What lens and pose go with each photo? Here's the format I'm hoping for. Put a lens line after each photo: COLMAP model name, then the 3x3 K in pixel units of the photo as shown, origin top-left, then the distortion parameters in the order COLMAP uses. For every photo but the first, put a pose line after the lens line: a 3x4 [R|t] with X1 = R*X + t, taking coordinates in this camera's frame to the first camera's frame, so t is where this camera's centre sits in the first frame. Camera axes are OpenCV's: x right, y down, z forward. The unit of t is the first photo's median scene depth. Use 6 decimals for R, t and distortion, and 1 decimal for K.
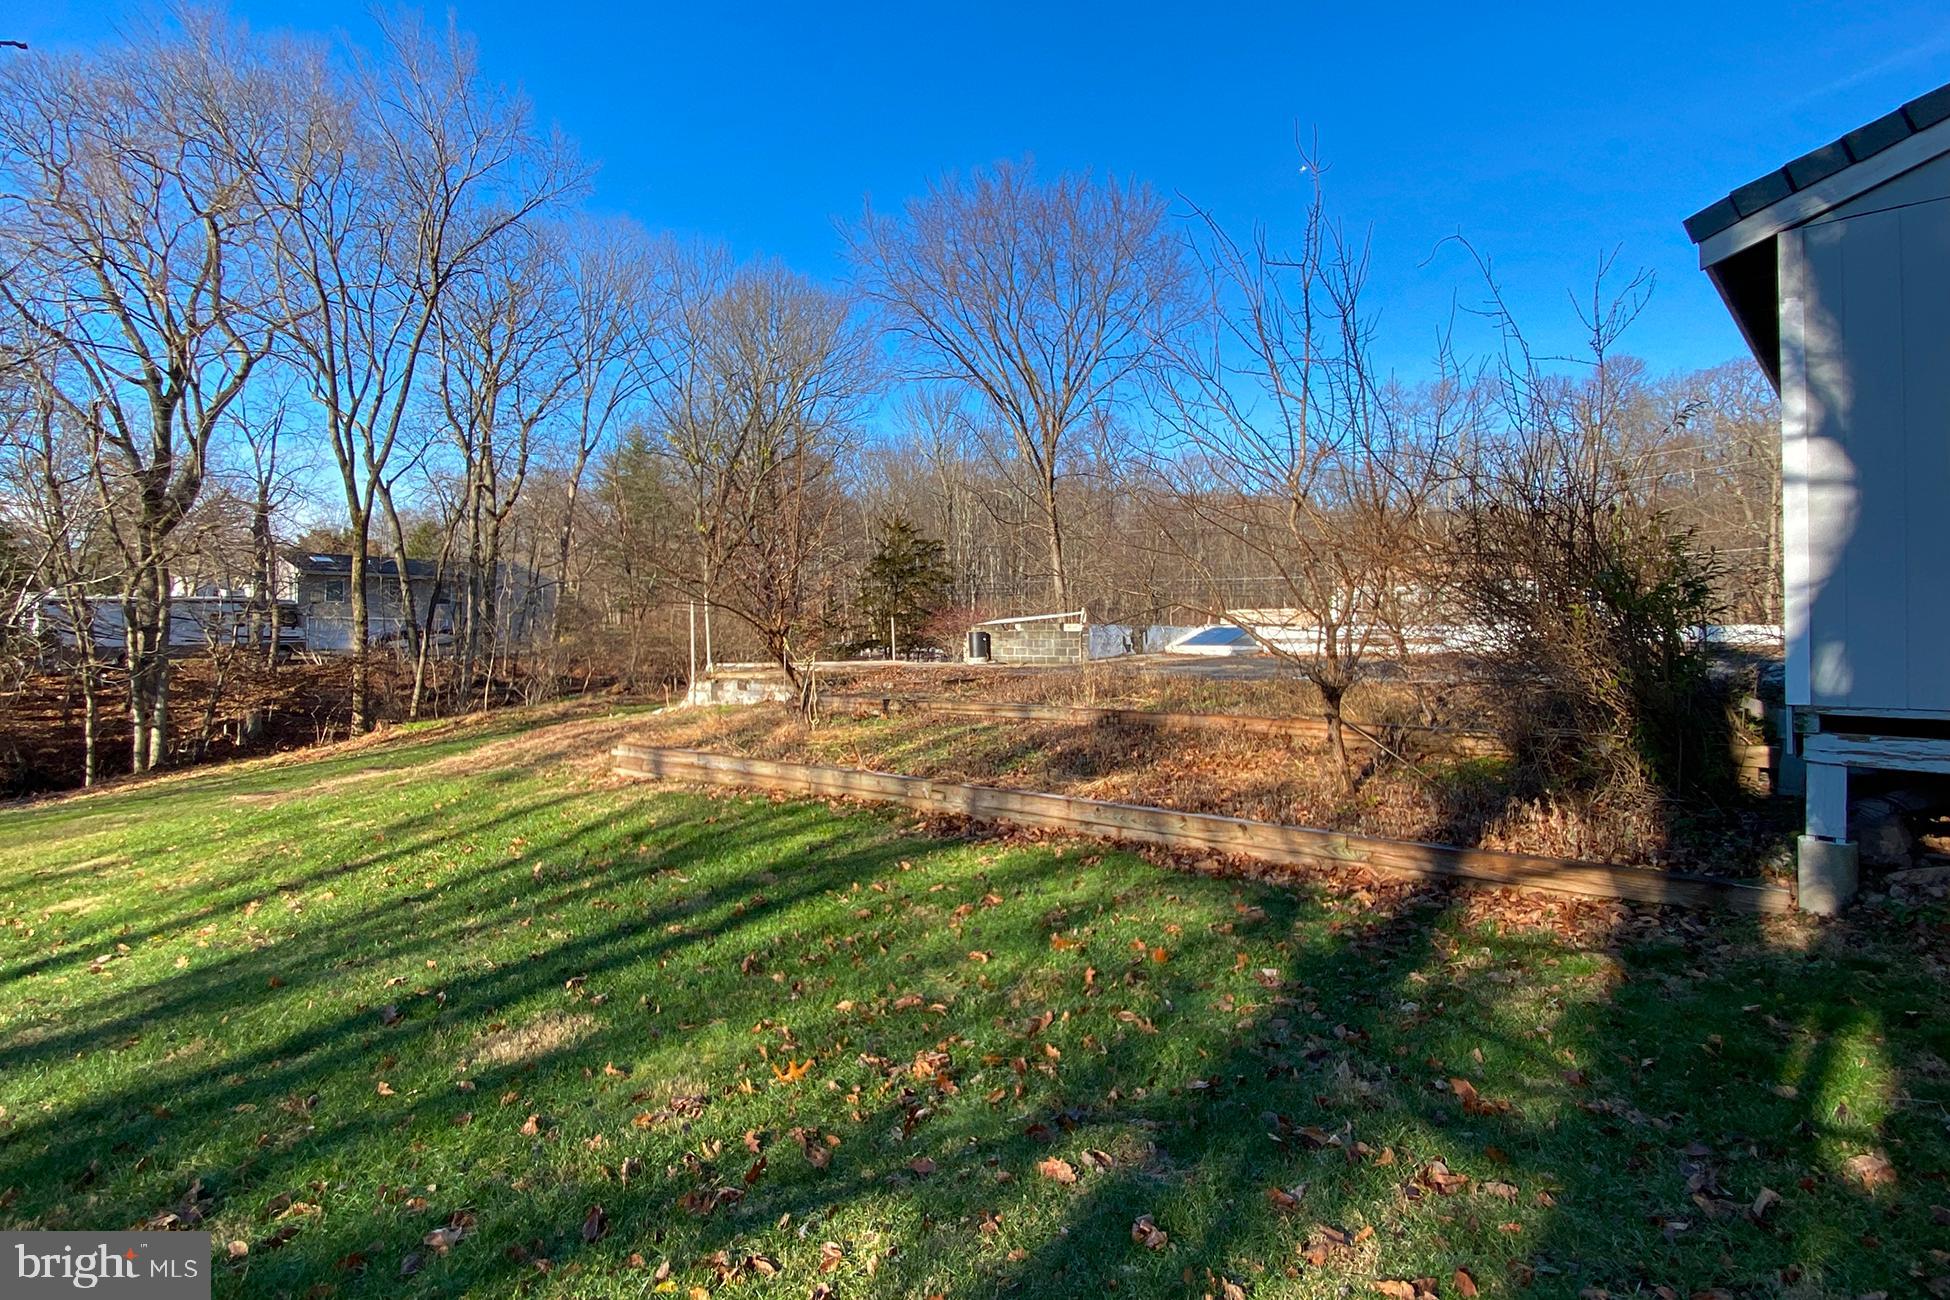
lens RADIAL K [[972.6, 0, 980.9], [0, 972.6, 640.1], [0, 0, 1]] dist [-0.000431, -0.012970]
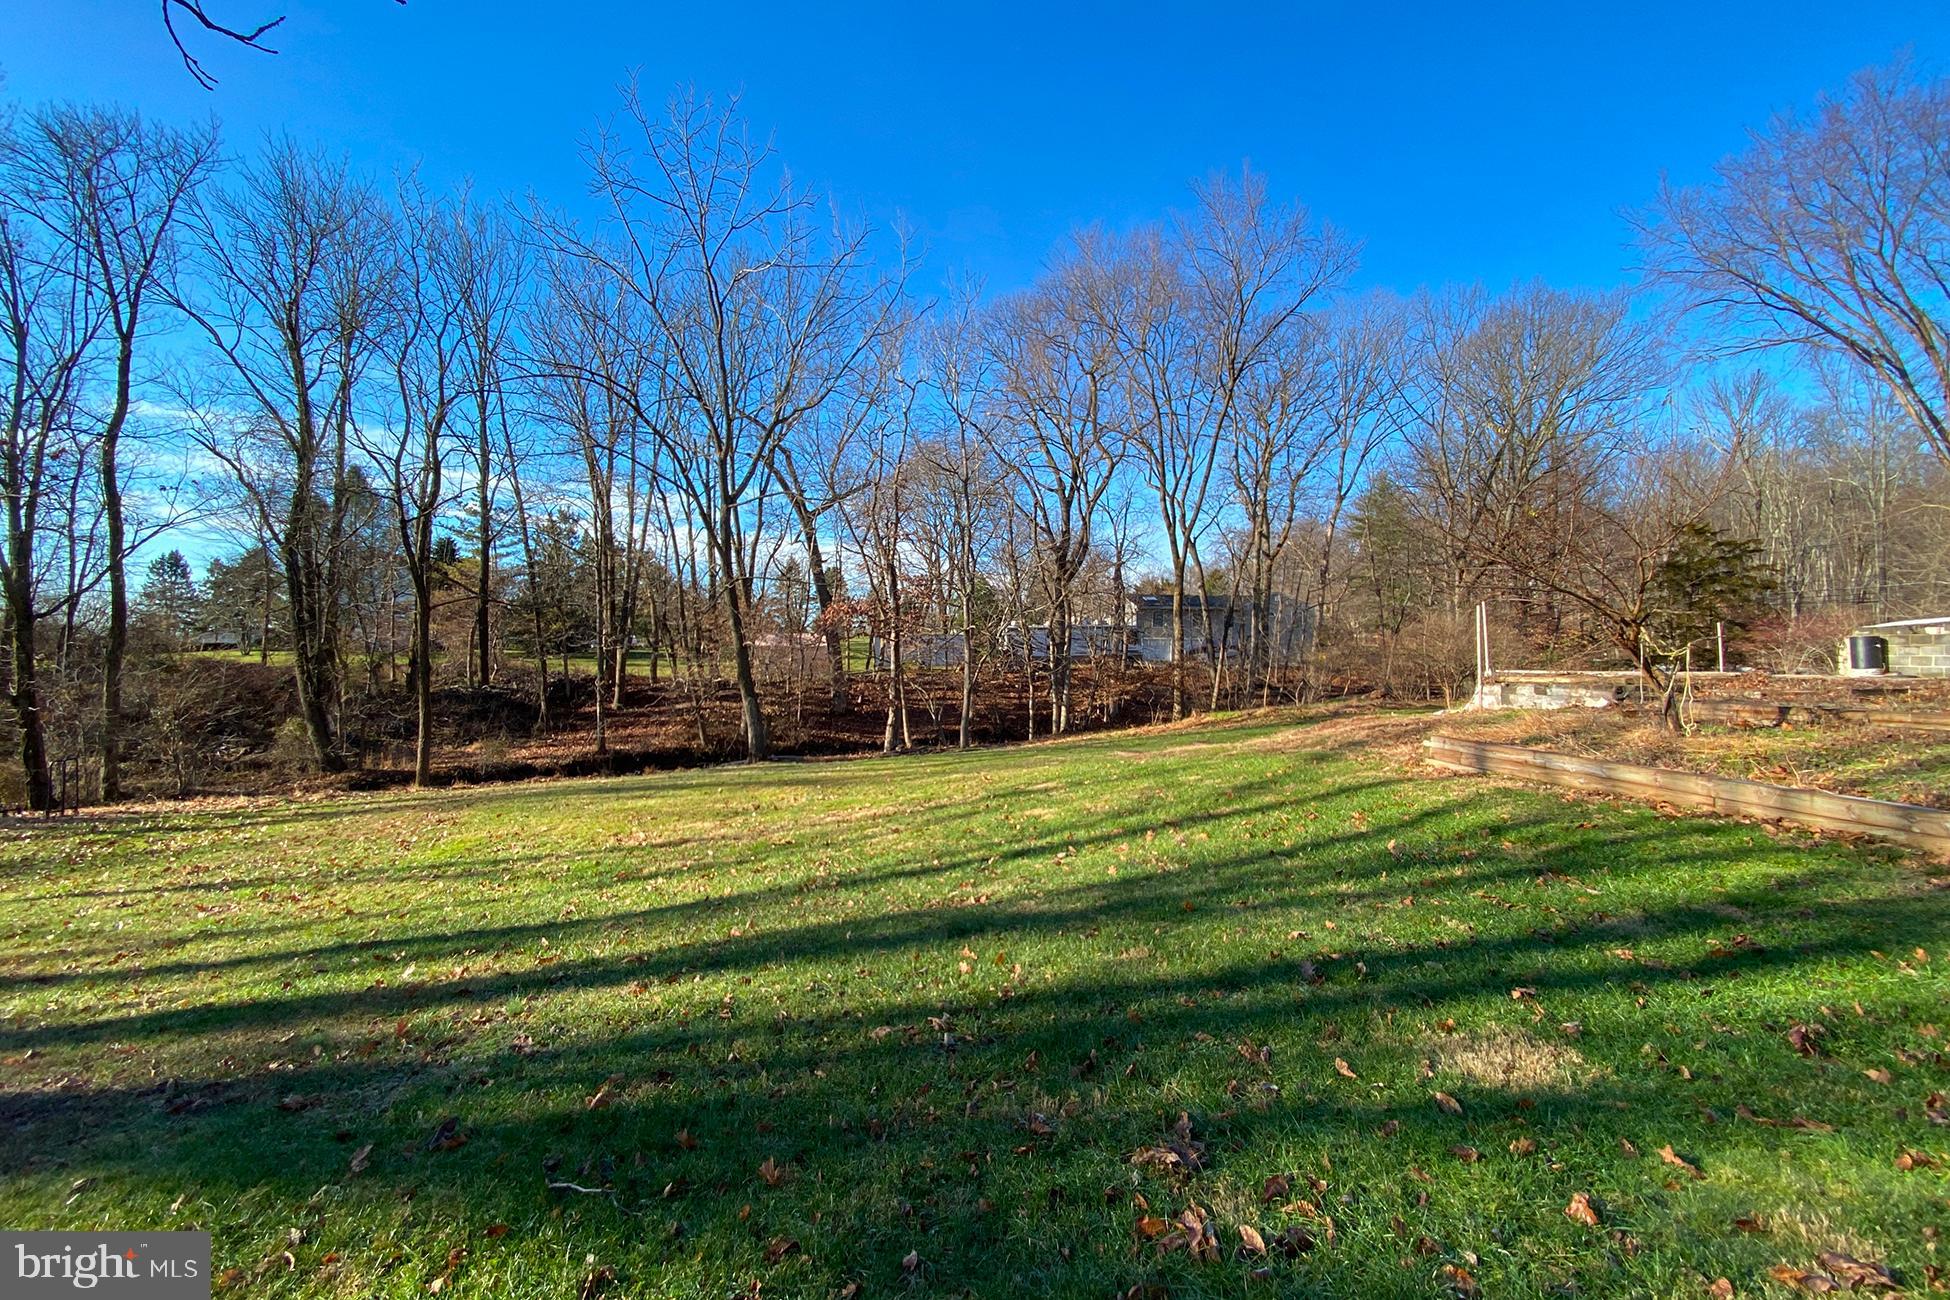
lens RADIAL K [[783.5, 0, 974.8], [0, 783.5, 642.9], [0, 0, 1]] dist [0.033579, -0.029059]
pose [[0.686402, -0.006182, -0.727196, -0.081302], [-0.006396, 0.999874, -0.014537, 0.020441], [0.727194, 0.014629, 0.686276, 0.061240]]
